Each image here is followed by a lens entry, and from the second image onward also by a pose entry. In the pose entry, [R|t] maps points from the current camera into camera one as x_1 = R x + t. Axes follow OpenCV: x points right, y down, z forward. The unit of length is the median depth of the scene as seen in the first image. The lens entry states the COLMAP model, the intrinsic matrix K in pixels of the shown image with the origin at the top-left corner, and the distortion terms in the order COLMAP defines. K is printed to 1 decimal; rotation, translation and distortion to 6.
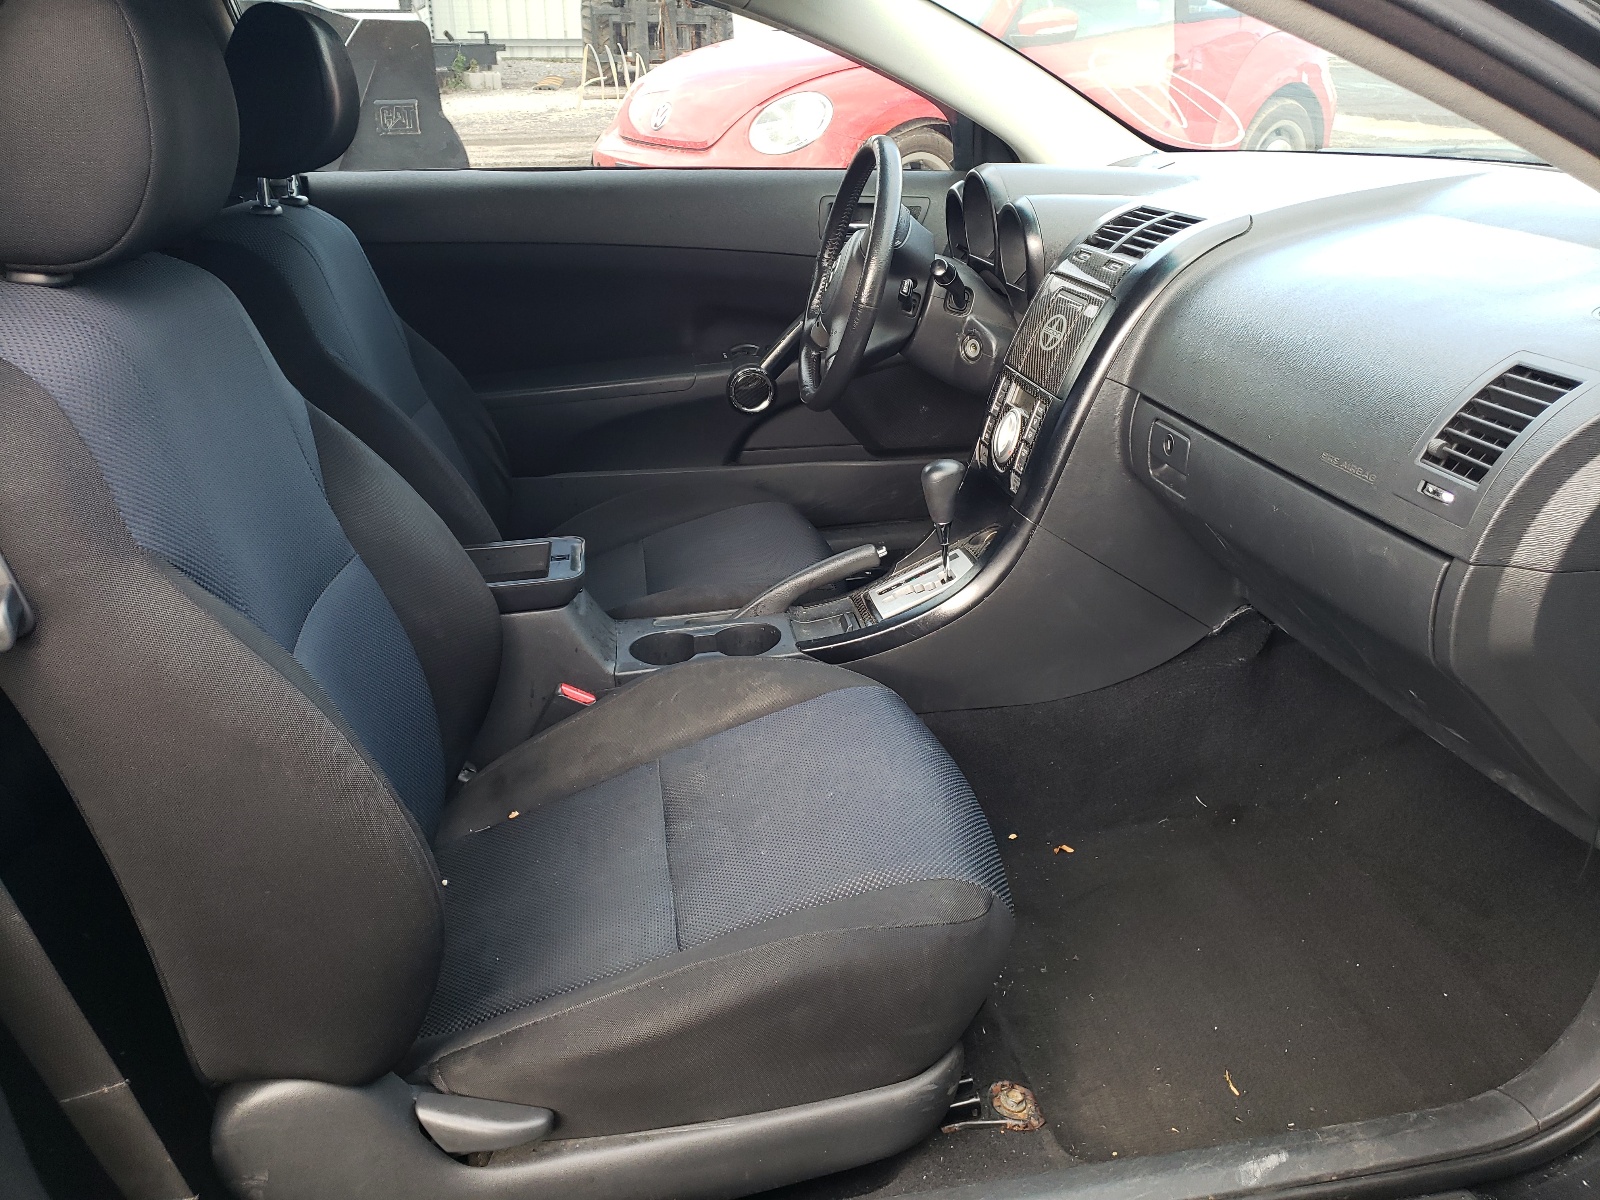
lens RADIAL K [[1311.6, 0, 792.2], [0, 1311.6, 601.0], [0, 0, 1]] dist [0.072034, -0.012928]
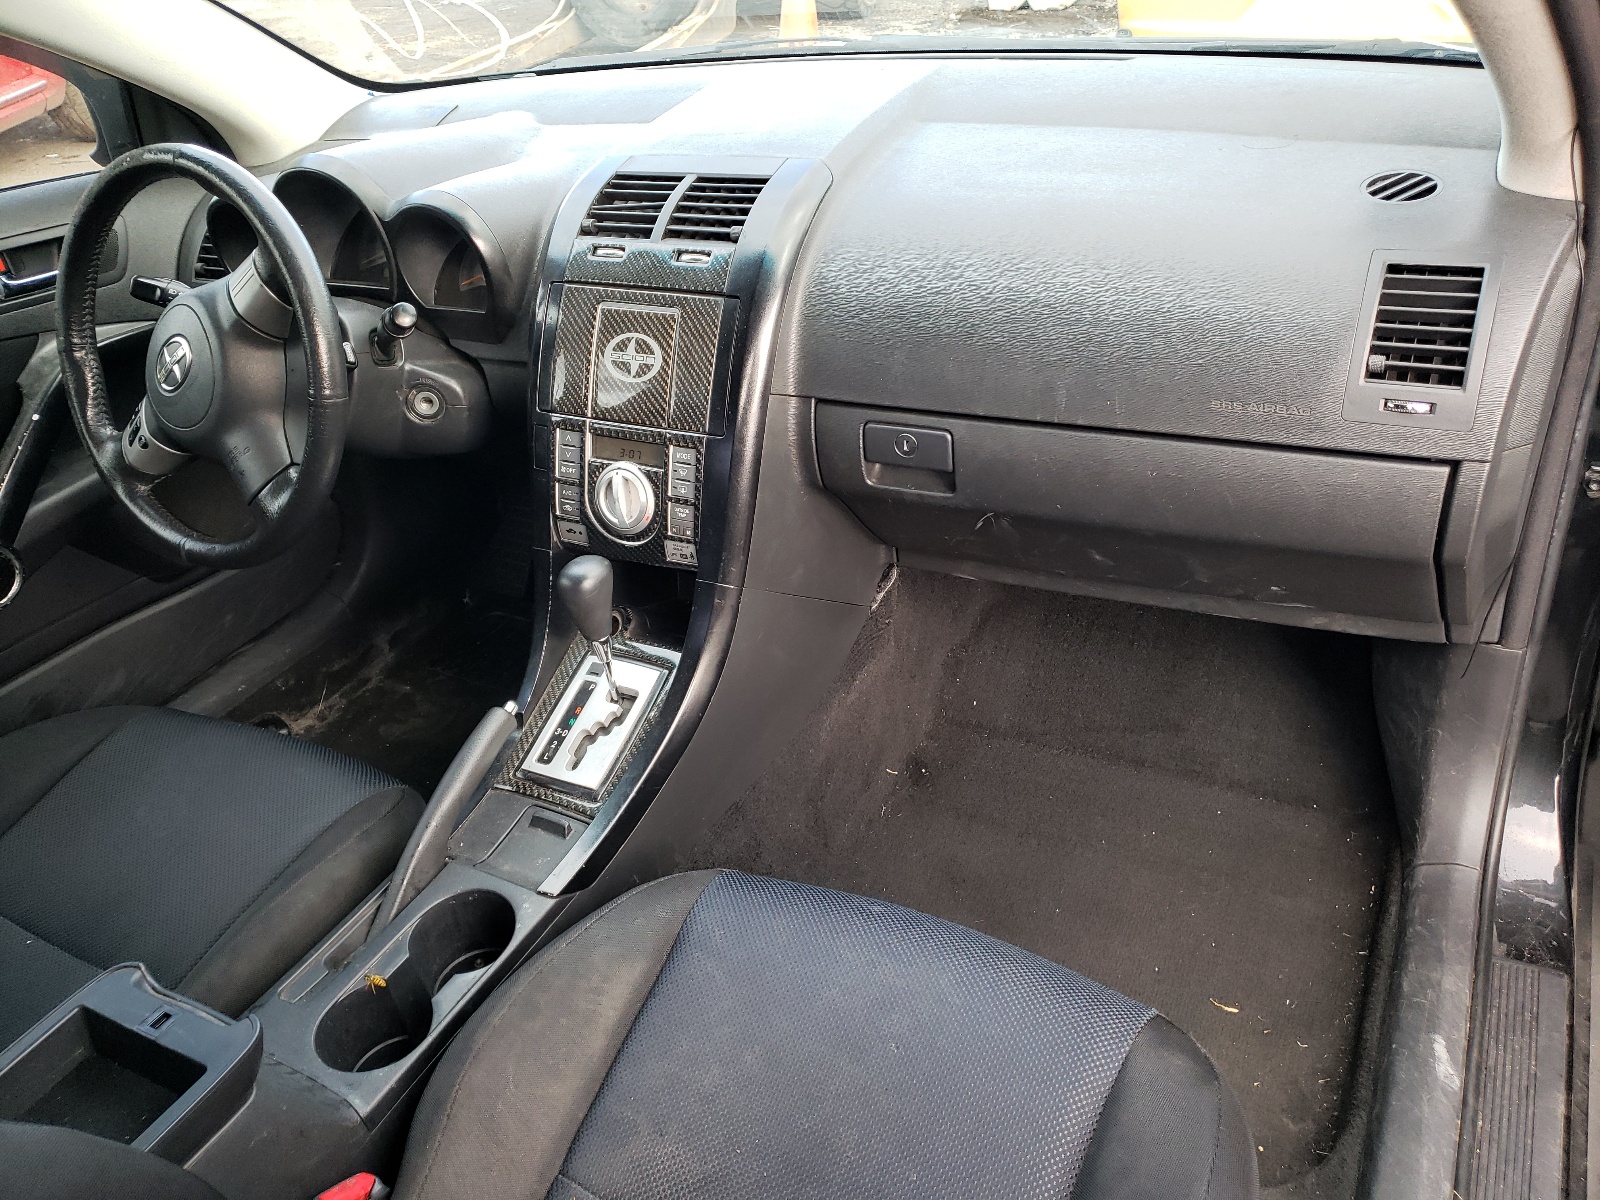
lens RADIAL K [[1311.6, 0, 792.2], [0, 1311.6, 601.0], [0, 0, 1]] dist [0.072034, -0.012928]
pose [[0.583547, -0.442561, 0.680891, -0.346590], [0.371241, 0.891094, 0.261022, -0.249323], [-0.722256, 0.100456, 0.684292, 0.428771]]
